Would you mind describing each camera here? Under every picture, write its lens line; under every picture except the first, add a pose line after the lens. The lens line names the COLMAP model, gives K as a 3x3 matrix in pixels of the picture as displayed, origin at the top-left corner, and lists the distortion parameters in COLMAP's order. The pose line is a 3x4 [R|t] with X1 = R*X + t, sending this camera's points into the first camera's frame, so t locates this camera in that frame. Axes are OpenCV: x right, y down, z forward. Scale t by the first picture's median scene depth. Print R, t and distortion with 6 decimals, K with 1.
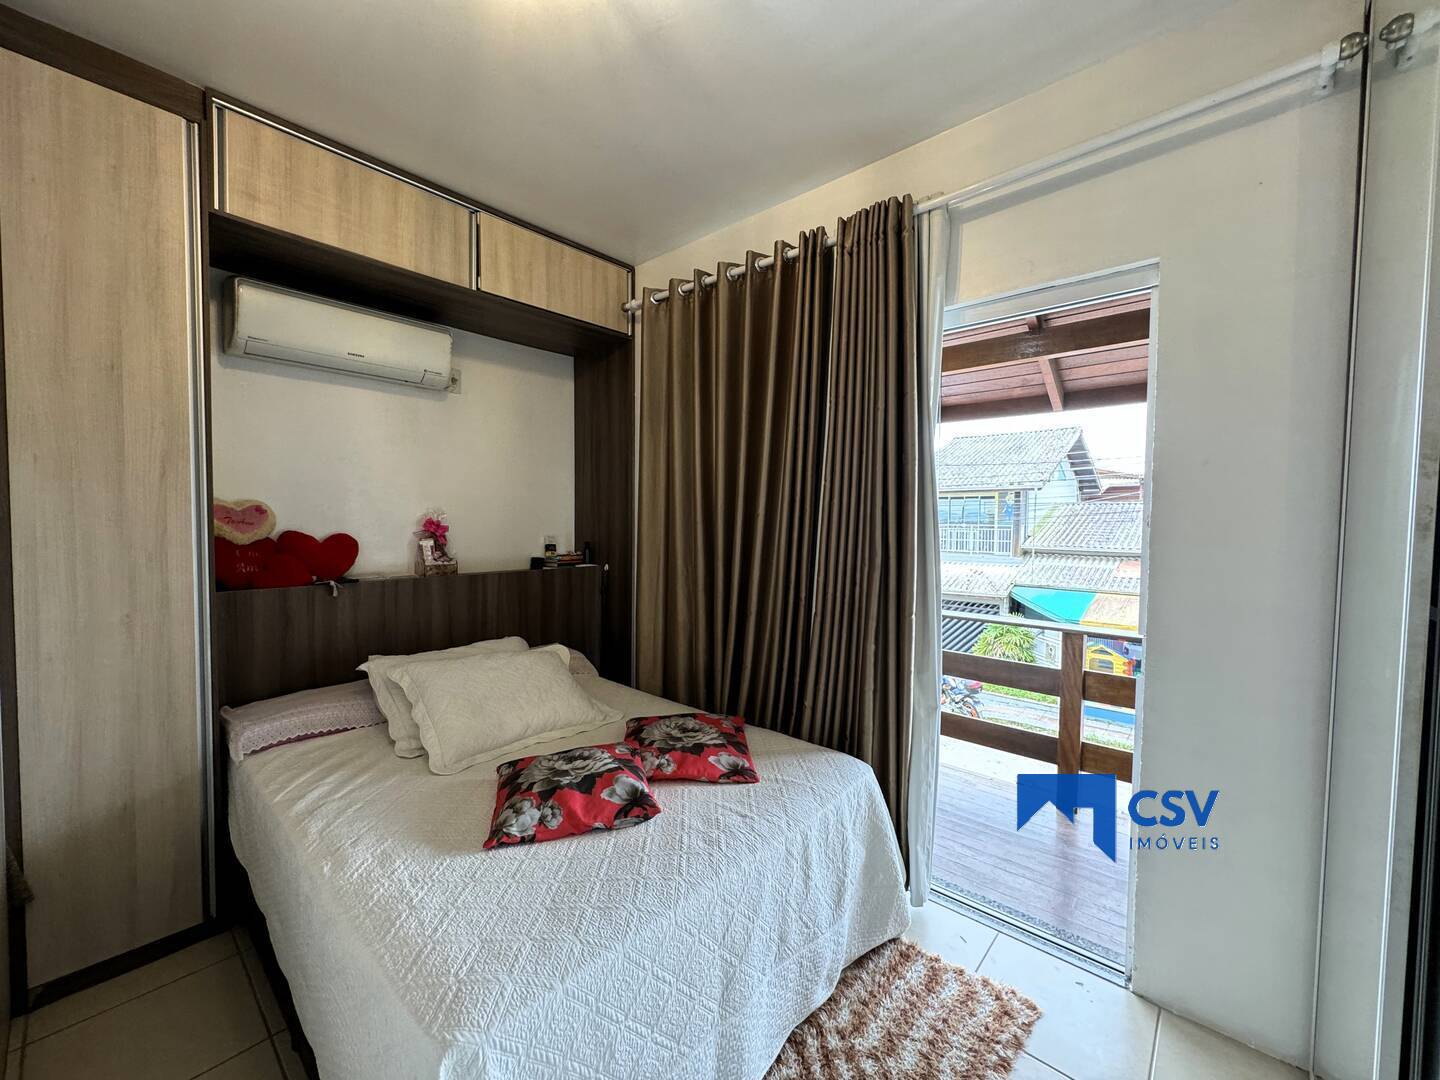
lens RADIAL K [[574.5, 0, 717.6], [0, 574.5, 545.2], [0, 0, 1]] dist [-0.001998, 0.000185]
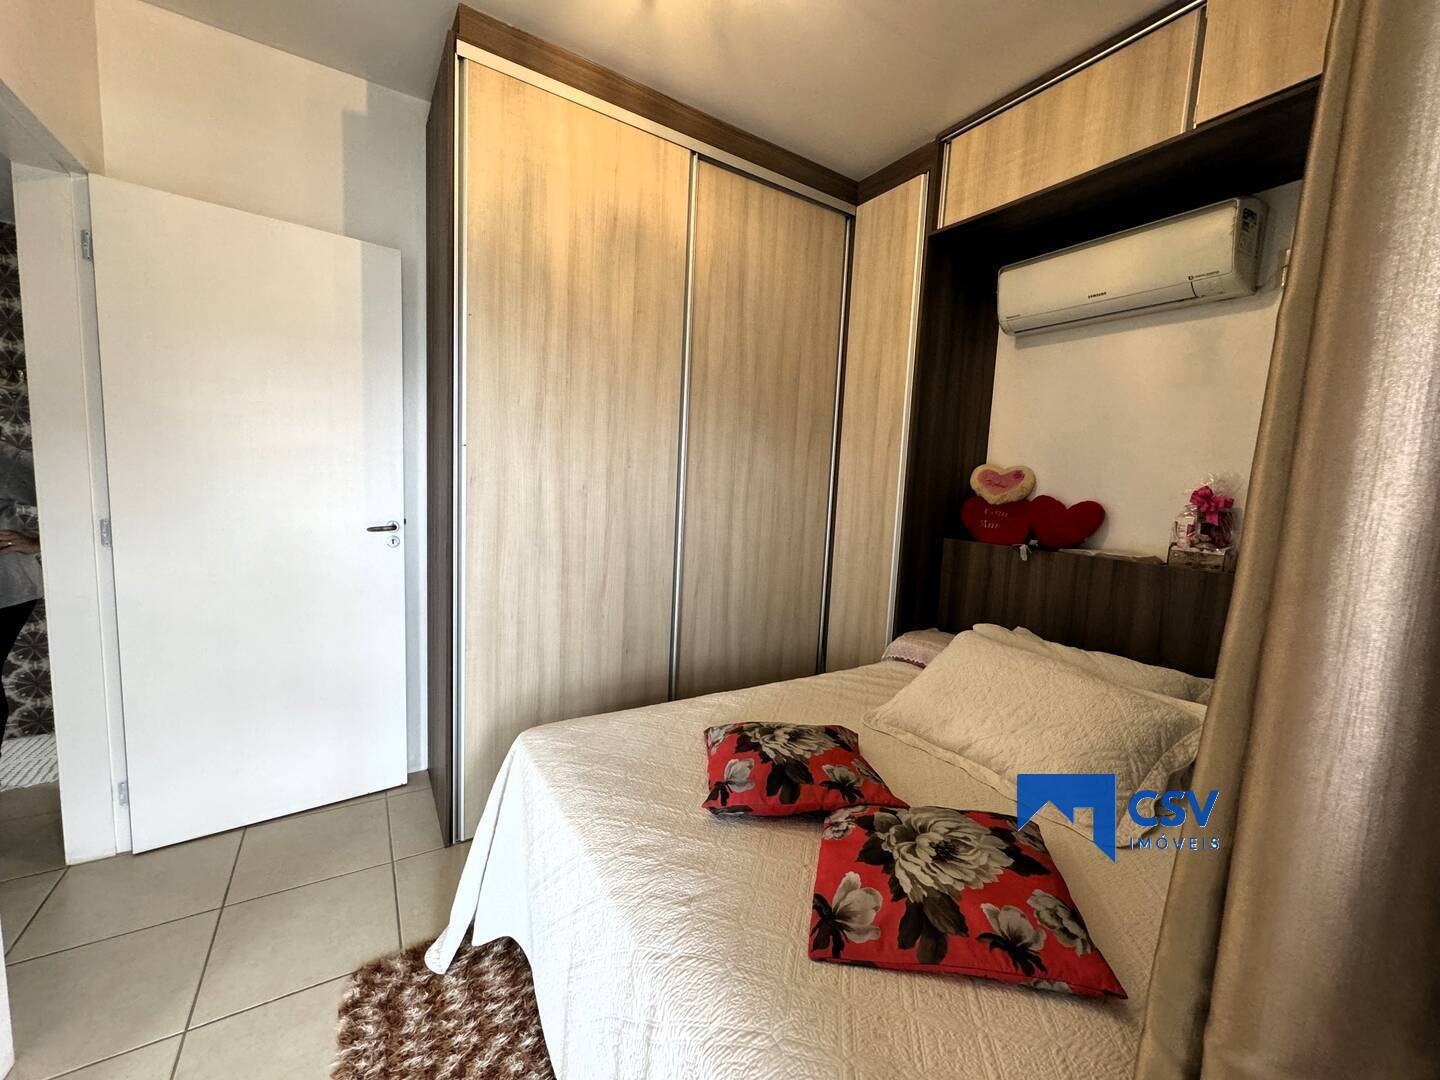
lens RADIAL K [[574.5, 0, 717.7], [0, 574.5, 536.0], [0, 0, 1]] dist [-0.001998, 0.000185]
pose [[-0.269352, 0.071103, -0.960413, 0.502382], [-0.096203, 0.990296, 0.100296, 0.000905], [0.958225, 0.119409, -0.259898, 0.918432]]
